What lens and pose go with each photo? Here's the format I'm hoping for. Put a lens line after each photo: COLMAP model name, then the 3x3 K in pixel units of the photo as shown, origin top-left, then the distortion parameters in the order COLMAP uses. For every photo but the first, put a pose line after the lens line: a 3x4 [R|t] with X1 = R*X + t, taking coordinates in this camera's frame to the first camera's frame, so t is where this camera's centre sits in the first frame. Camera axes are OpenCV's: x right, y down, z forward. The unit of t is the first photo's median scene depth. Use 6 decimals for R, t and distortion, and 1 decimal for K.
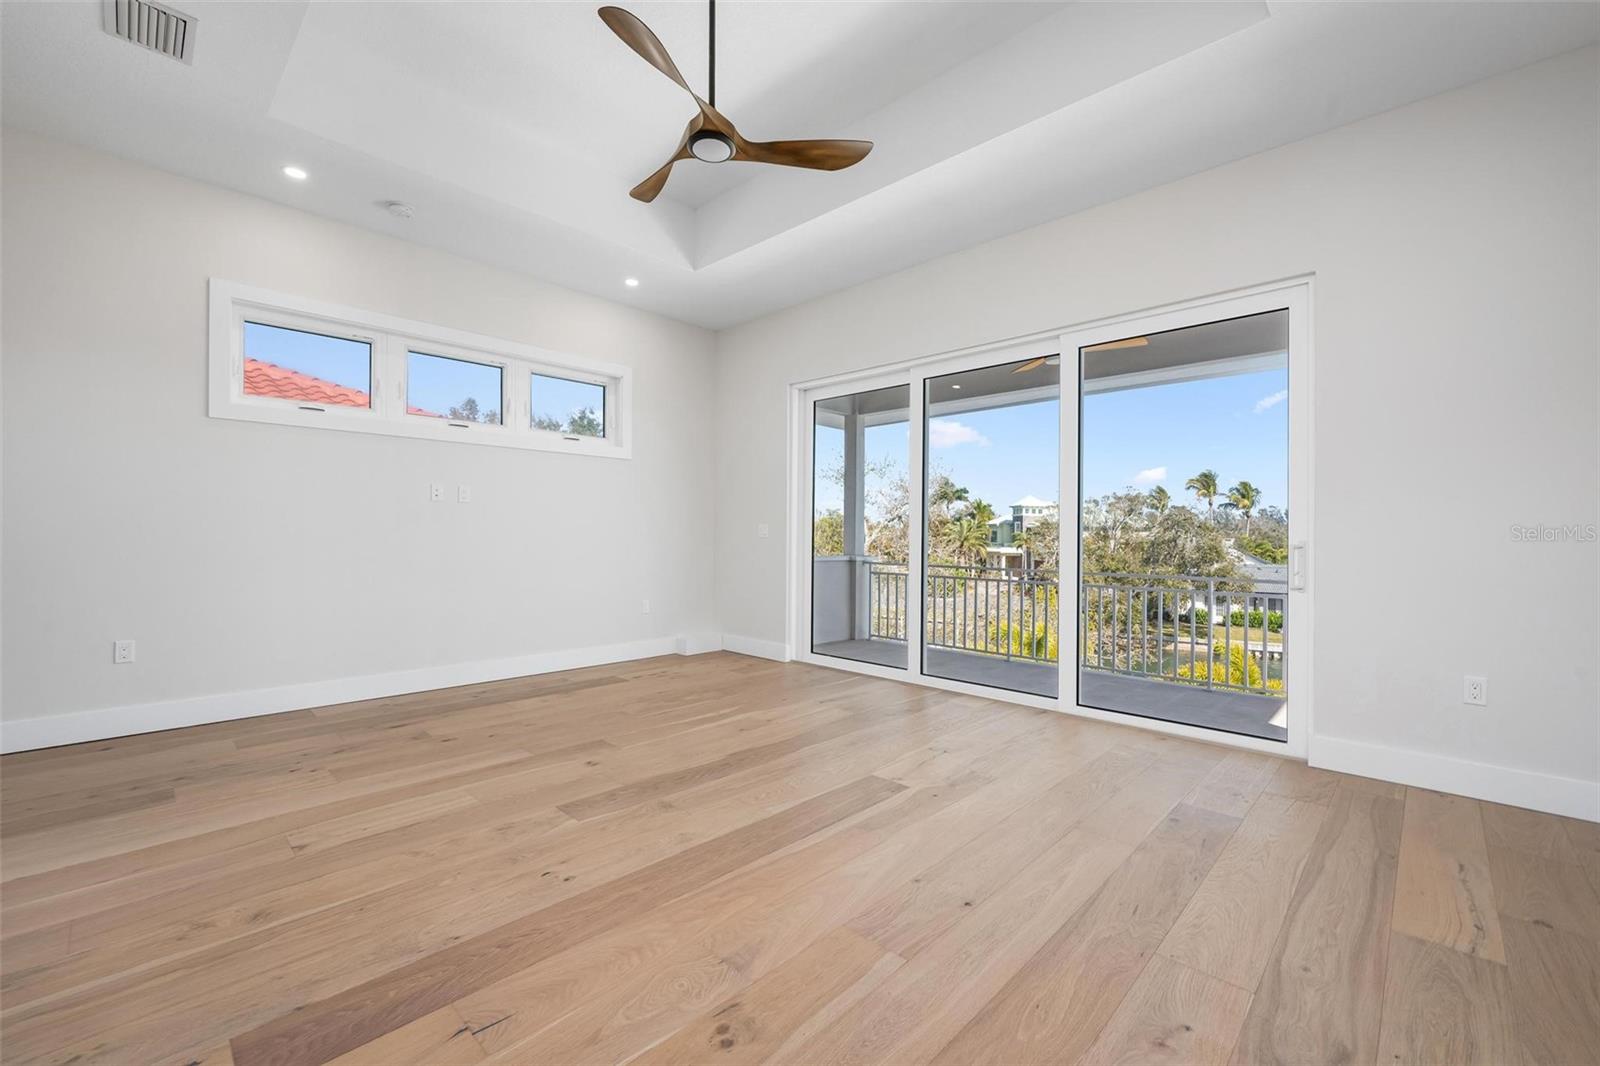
lens RADIAL K [[665.6, 0, 846.2], [0, 665.6, 526.7], [0, 0, 1]] dist [0.006409, -0.002534]
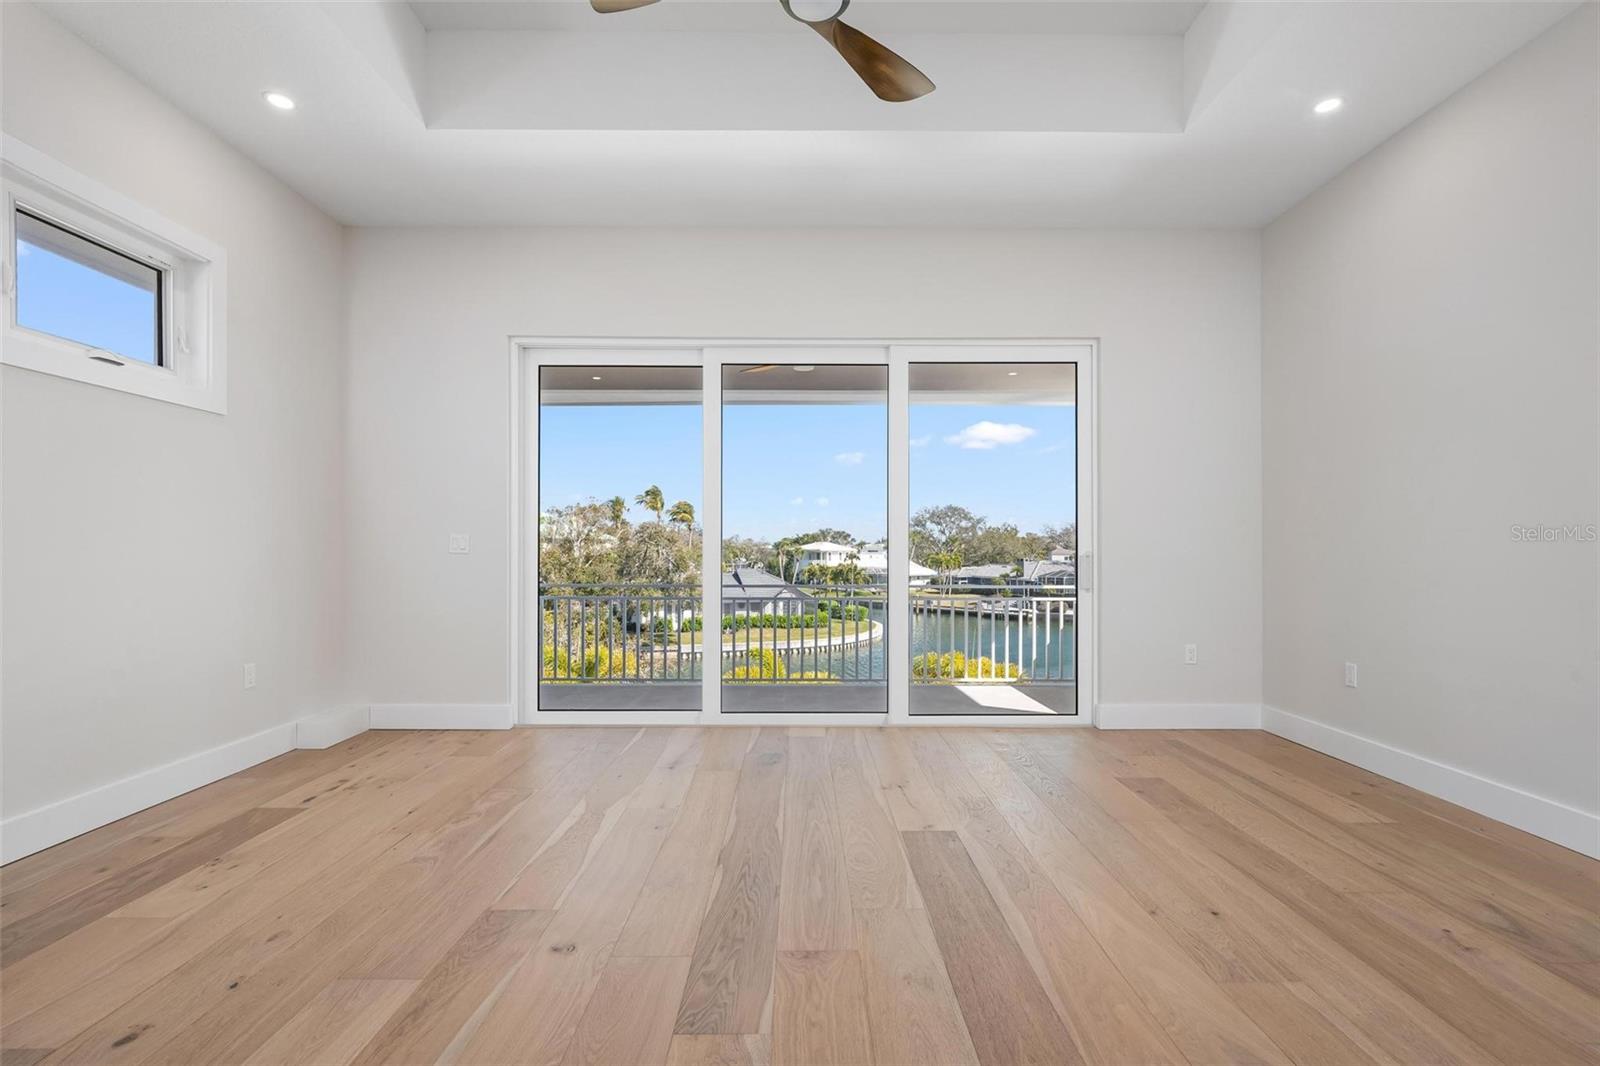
lens RADIAL K [[700.8, 0, 815.2], [0, 700.8, 545.1], [0, 0, 1]] dist [0.008428, -0.002642]
pose [[0.730932, -0.001301, 0.682449, -0.481404], [-0.005382, 0.999956, 0.007671, 0.000505], [-0.682429, -0.009280, 0.730893, 0.310574]]
